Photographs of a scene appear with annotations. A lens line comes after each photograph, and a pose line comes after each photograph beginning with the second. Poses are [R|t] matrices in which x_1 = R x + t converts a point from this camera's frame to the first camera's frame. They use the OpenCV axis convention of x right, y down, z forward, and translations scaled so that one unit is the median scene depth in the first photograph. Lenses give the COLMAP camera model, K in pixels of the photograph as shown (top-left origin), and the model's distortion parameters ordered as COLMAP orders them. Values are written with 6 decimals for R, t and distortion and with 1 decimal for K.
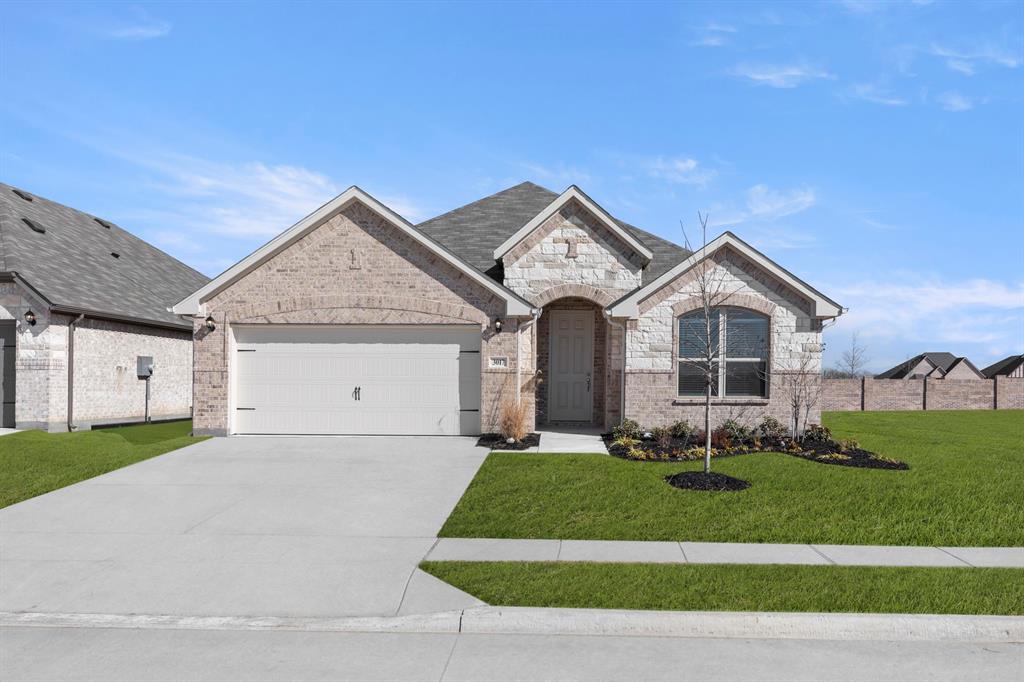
lens RADIAL K [[582.1, 0, 512.0], [0, 582.1, 331.5], [0, 0, 1]] dist [-0.004847, -0.001242]
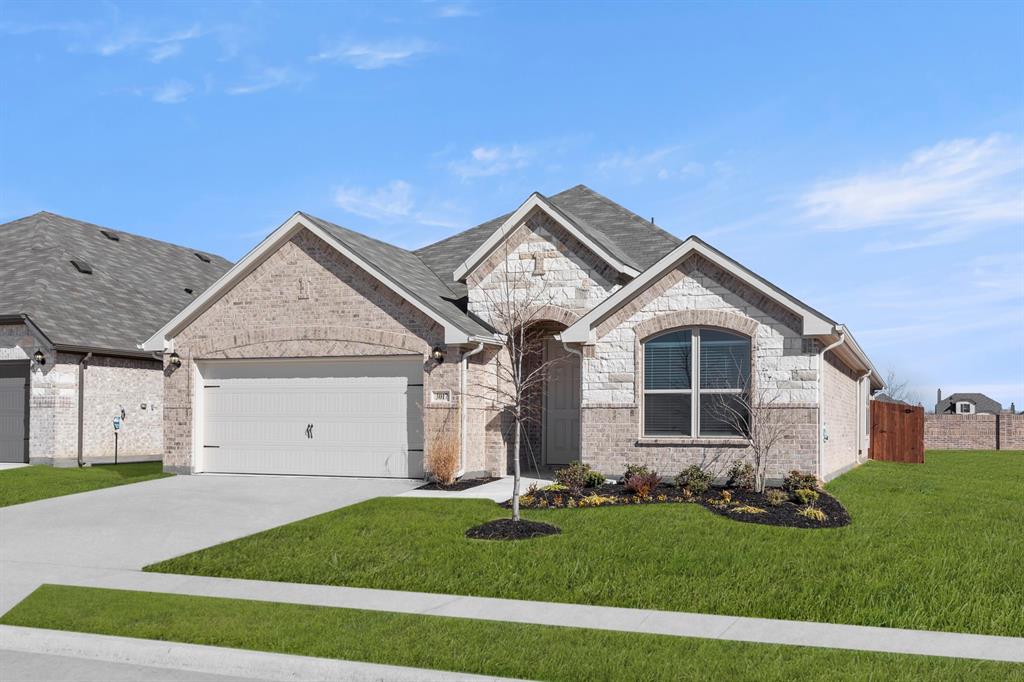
lens RADIAL K [[690.2, 0, 512.0], [0, 690.2, 351.1], [0, 0, 1]] dist [-0.000630, -0.002799]
pose [[0.972138, -0.023079, -0.233269, 0.316406], [0.019613, 0.999660, -0.017167, 0.003136], [0.233586, 0.012114, 0.972261, -0.008055]]
